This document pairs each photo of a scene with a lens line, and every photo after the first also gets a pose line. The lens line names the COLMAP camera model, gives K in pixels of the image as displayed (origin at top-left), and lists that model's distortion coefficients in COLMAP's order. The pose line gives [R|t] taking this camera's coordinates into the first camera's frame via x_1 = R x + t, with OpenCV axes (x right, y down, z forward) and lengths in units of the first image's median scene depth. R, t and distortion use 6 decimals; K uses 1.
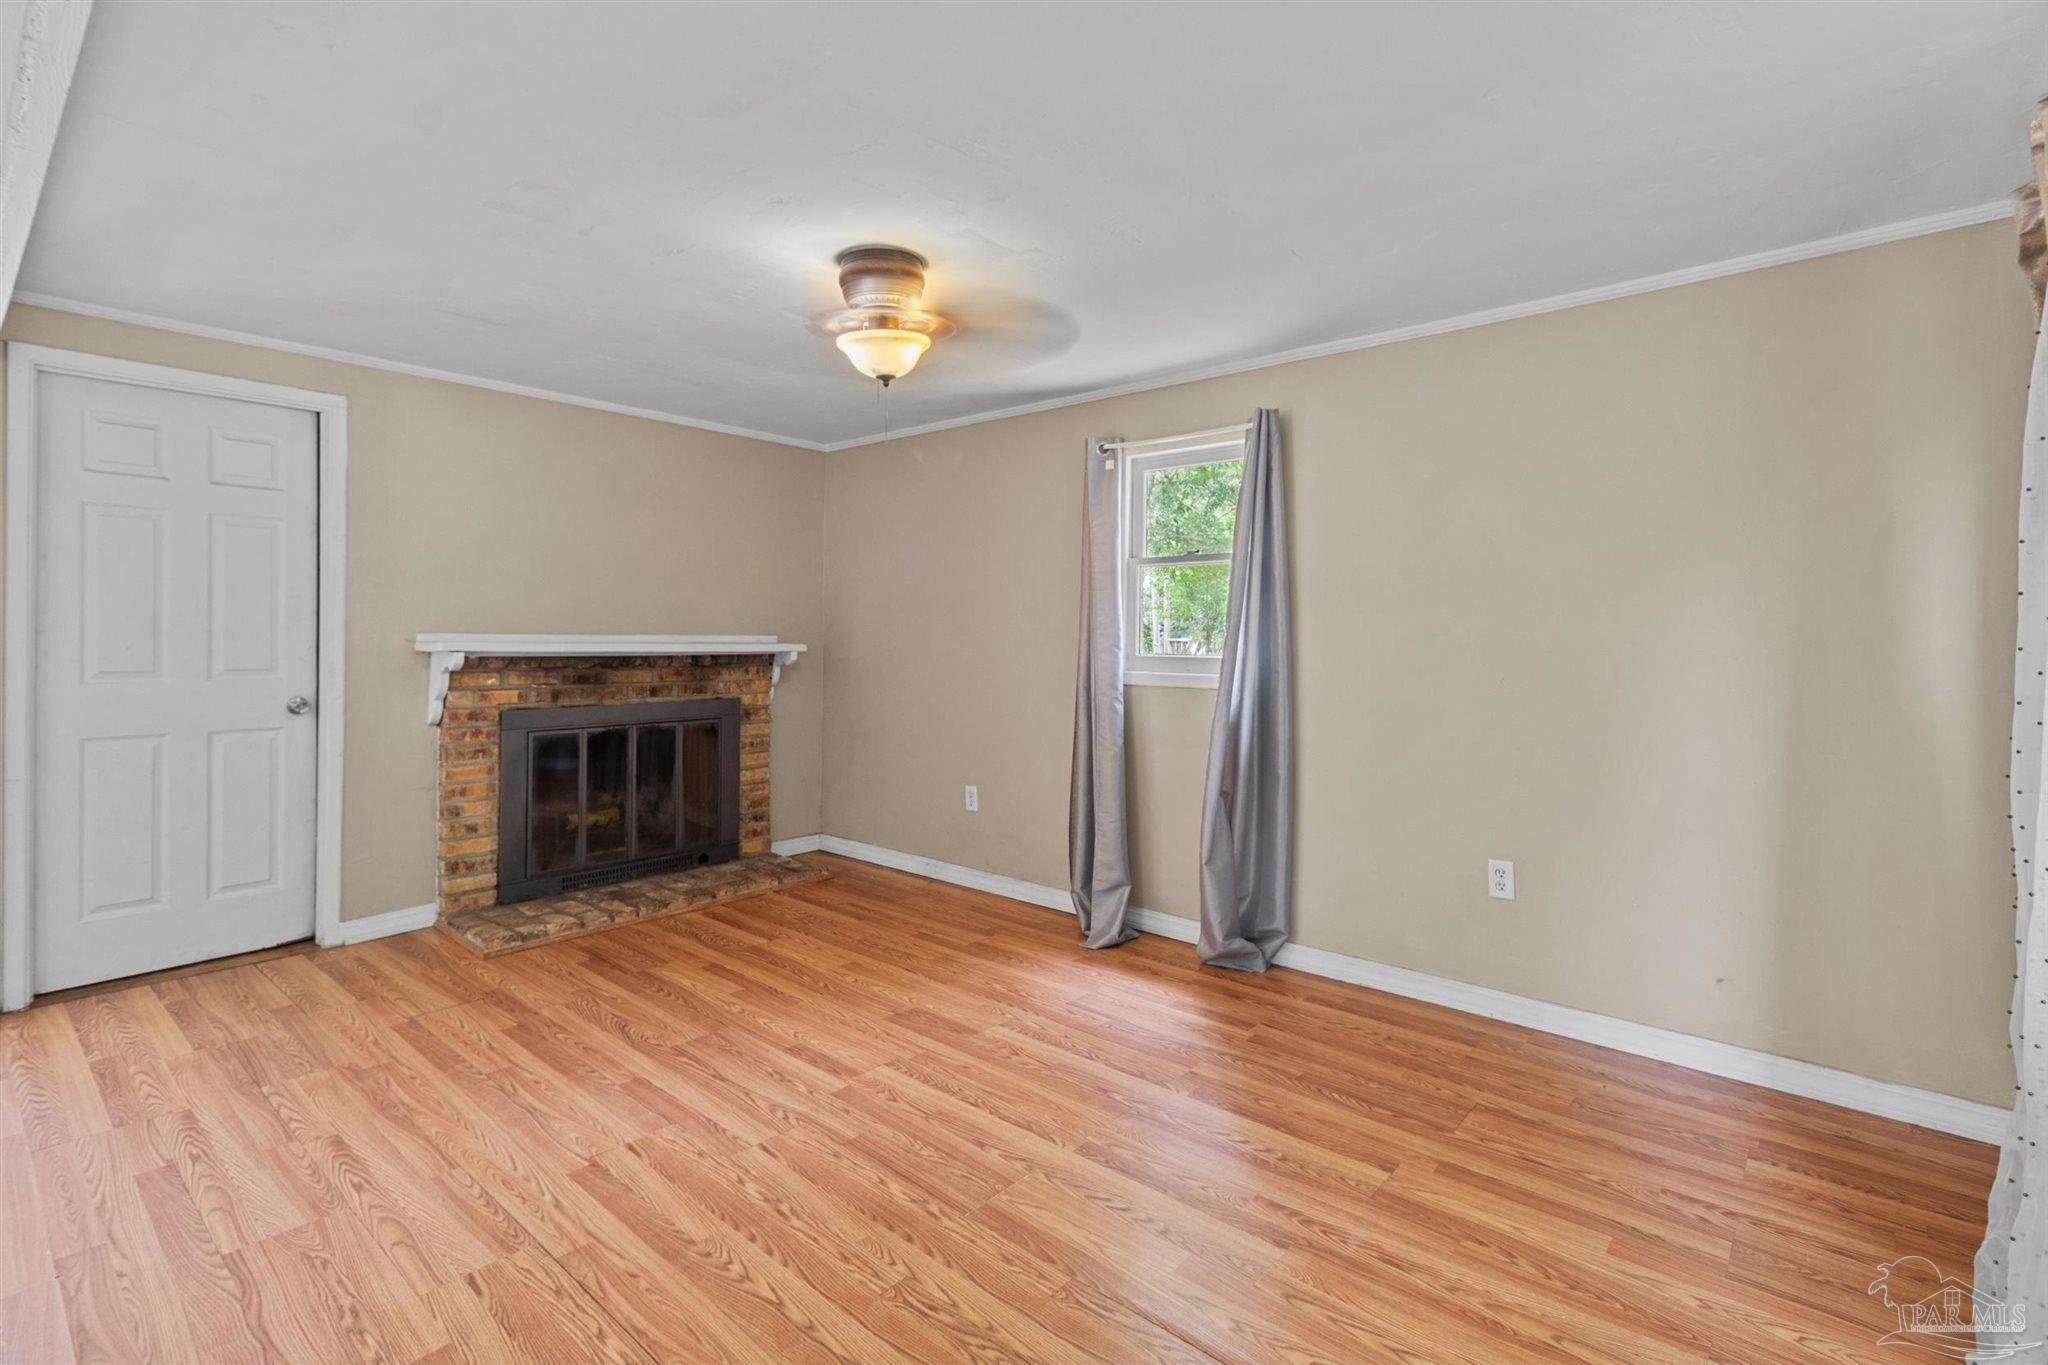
lens RADIAL K [[954.0, 0, 1020.7], [0, 954.0, 643.6], [0, 0, 1]] dist [0.012020, -0.000002]
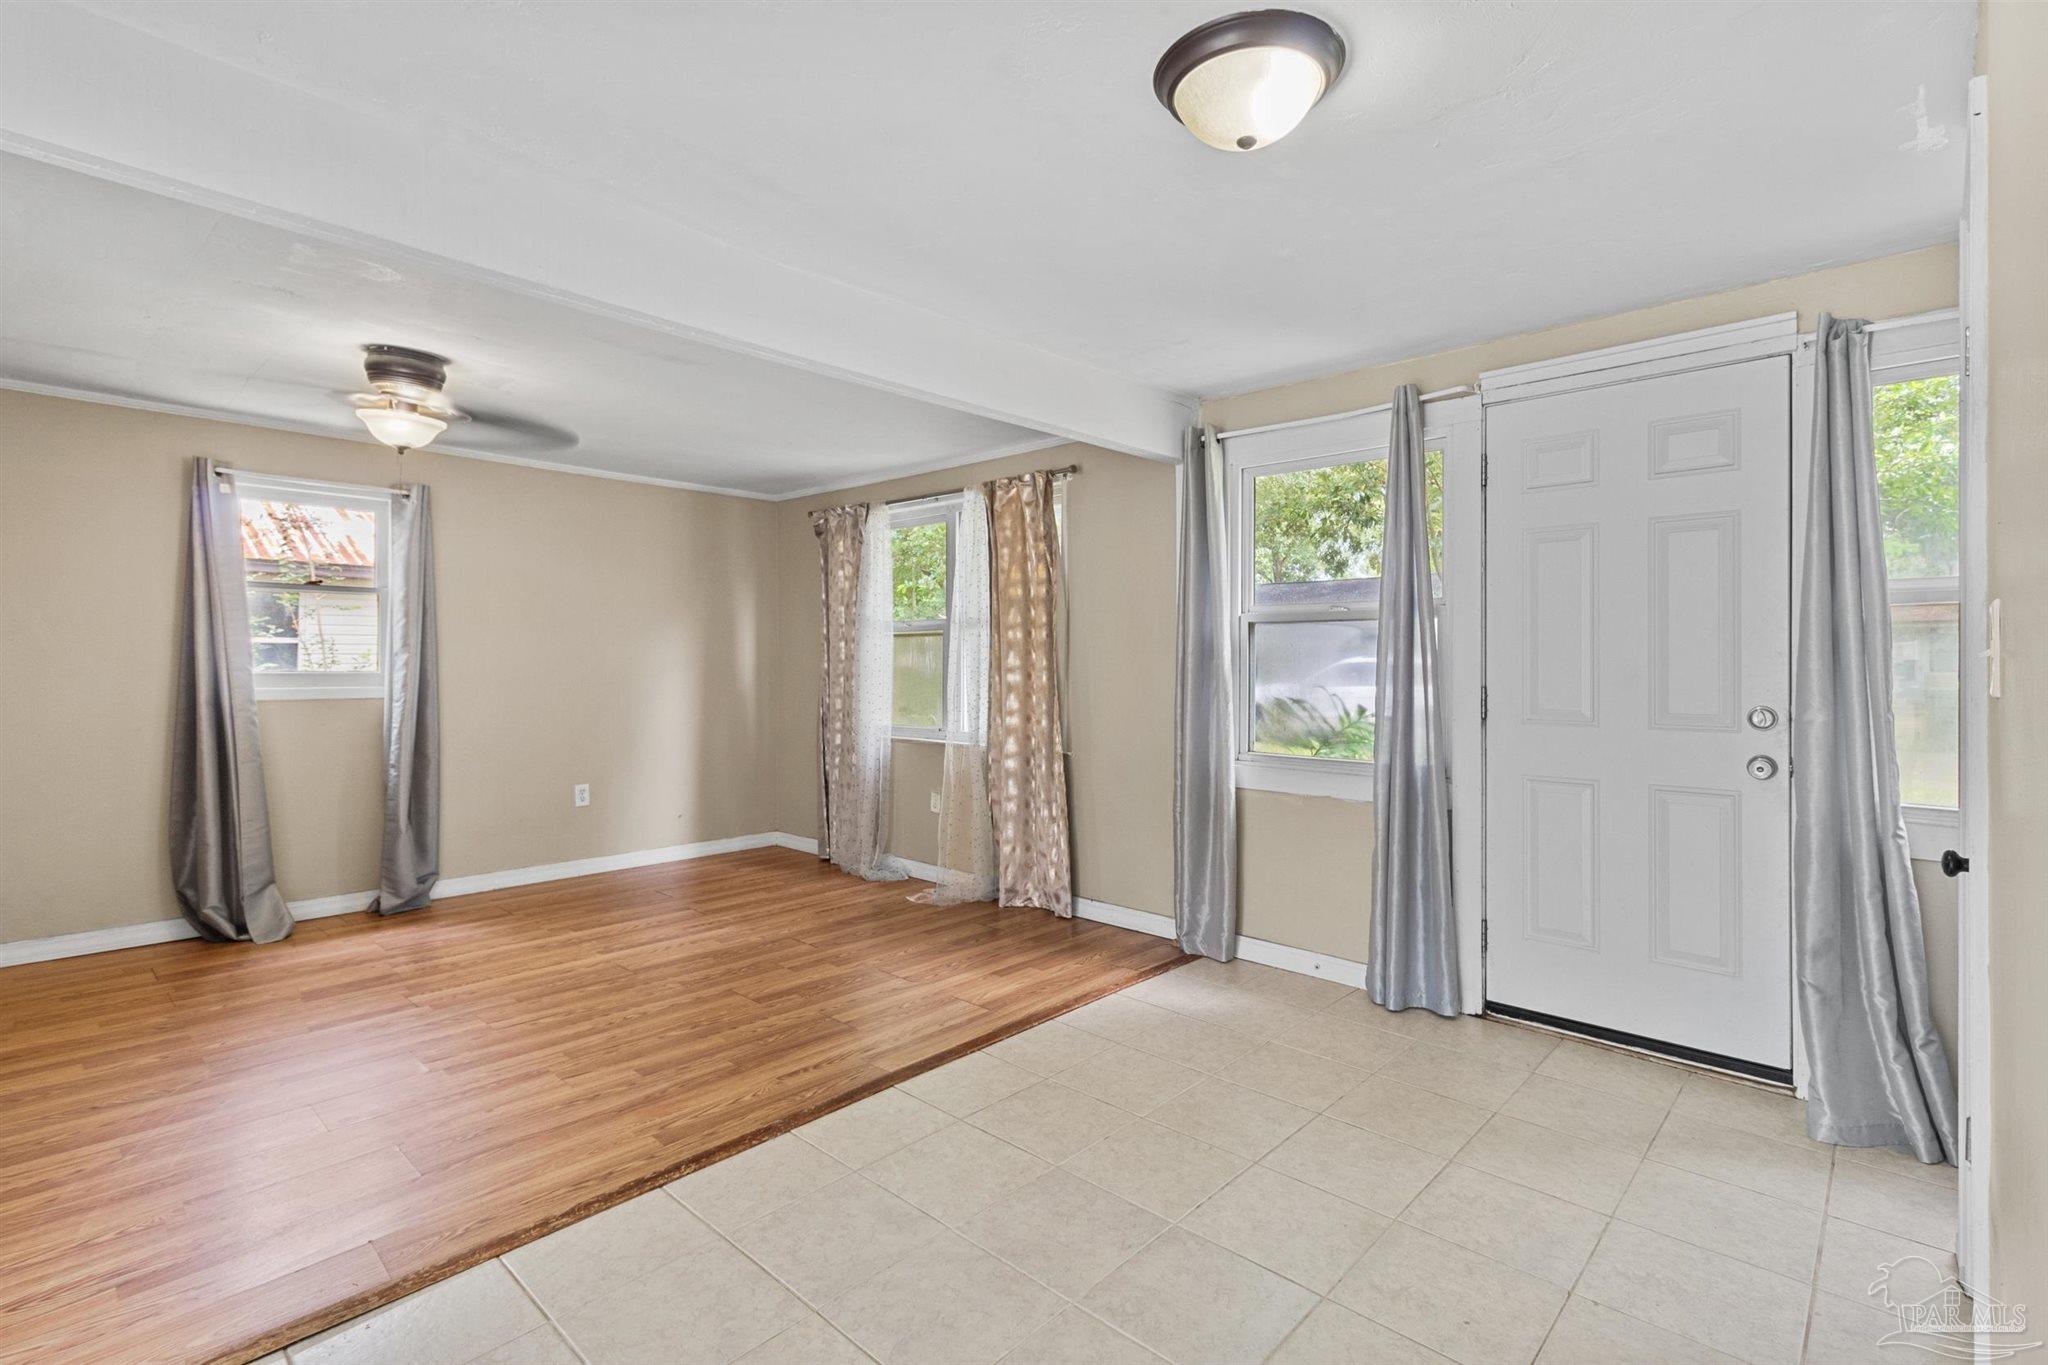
lens RADIAL K [[954.0, 0, 1024.6], [0, 954.0, 674.2], [0, 0, 1]] dist [0.012020, -0.000002]
pose [[0.031595, -0.016418, 0.999366, -1.413940], [0.002342, 0.999864, 0.016353, -0.002624], [-0.999498, 0.001824, 0.031629, 0.155431]]
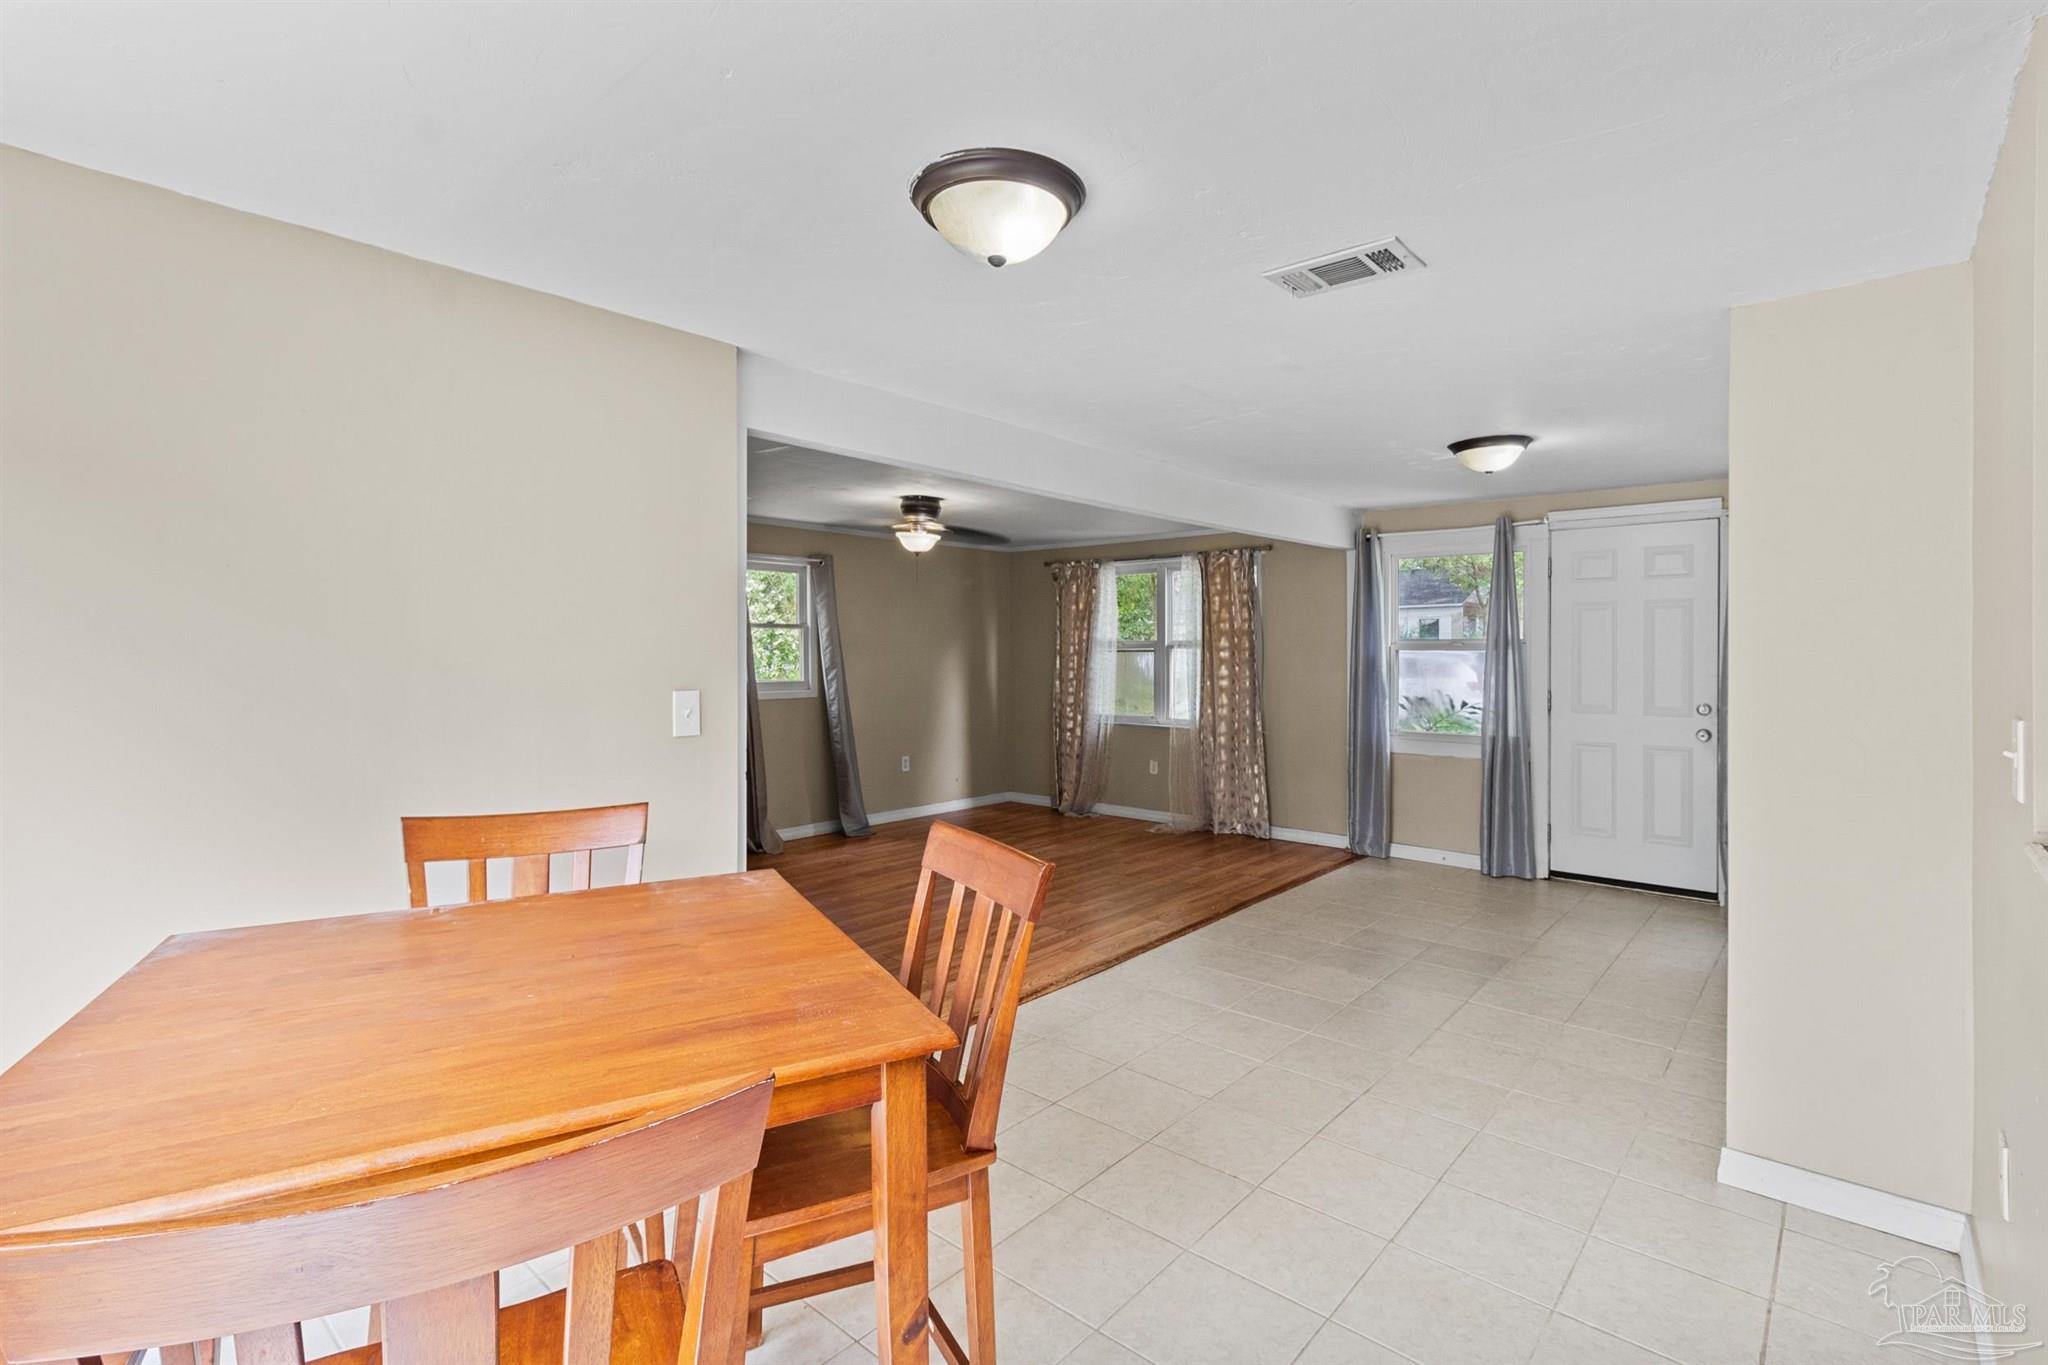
lens RADIAL K [[954.0, 0, 1027.3], [0, 954.0, 673.2], [0, 0, 1]] dist [0.012020, -0.000002]
pose [[0.008292, -0.030656, 0.999496, -2.335634], [0.006641, 0.999510, 0.030601, -0.080514], [-0.999944, 0.006384, 0.008491, 0.766248]]
